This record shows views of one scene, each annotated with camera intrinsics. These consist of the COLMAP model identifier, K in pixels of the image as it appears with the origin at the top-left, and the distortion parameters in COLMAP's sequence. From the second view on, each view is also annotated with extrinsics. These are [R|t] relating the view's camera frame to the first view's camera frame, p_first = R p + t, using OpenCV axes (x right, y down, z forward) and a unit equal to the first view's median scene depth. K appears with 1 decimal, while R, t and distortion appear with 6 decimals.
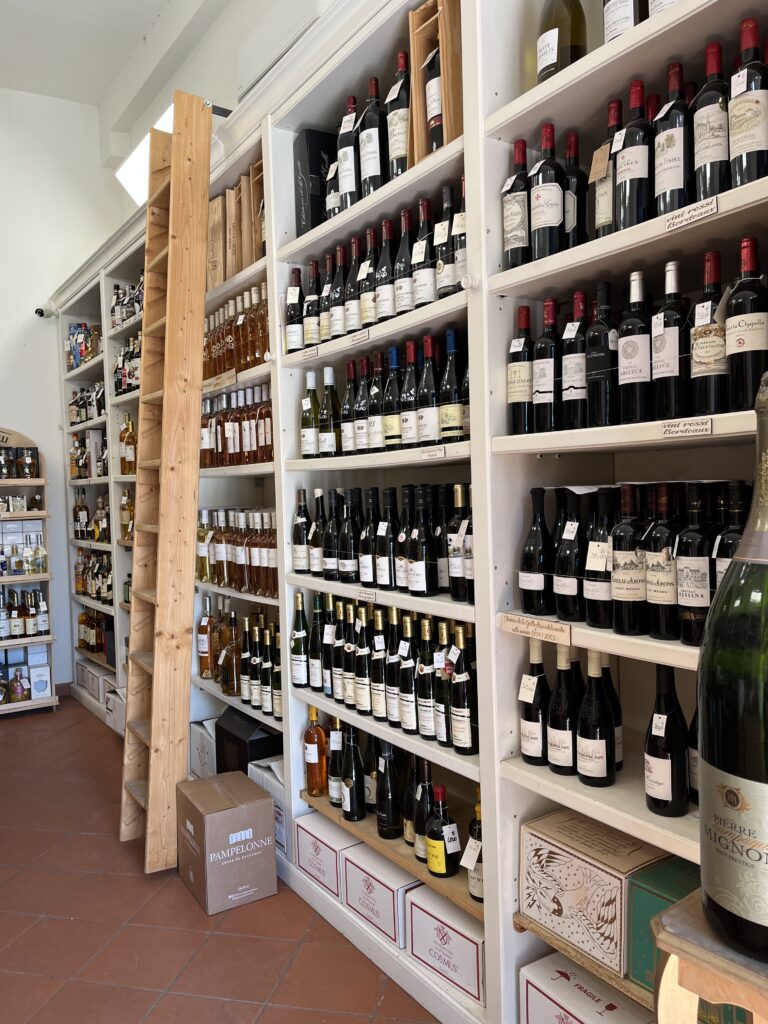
lens RADIAL K [[825.6, 0, 384.0], [0, 825.6, 512.0], [0, 0, 1]] dist [-0.000925, -0.002541]
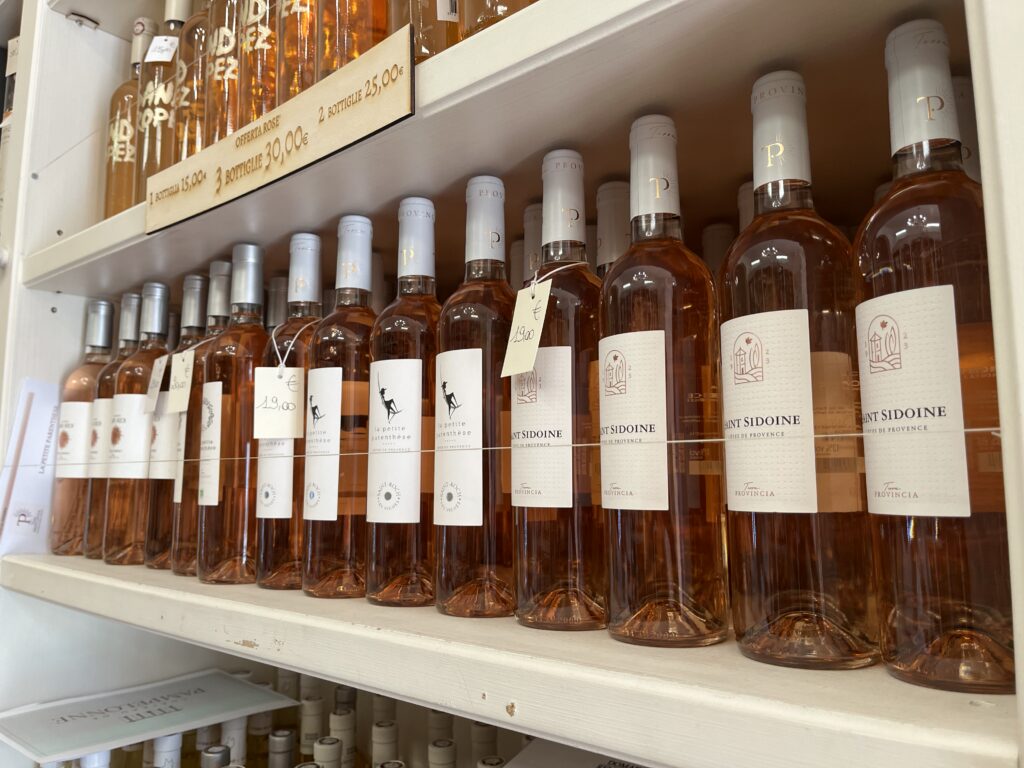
lens RADIAL K [[825.6, 0, 512.0], [0, 825.6, 384.0], [0, 0, 1]] dist [-0.000925, -0.002541]
pose [[0.963871, 0.069823, 0.257054, -0.180756], [-0.024768, 0.984345, -0.174502, -0.068763], [-0.265214, 0.161831, 0.950512, 0.777962]]
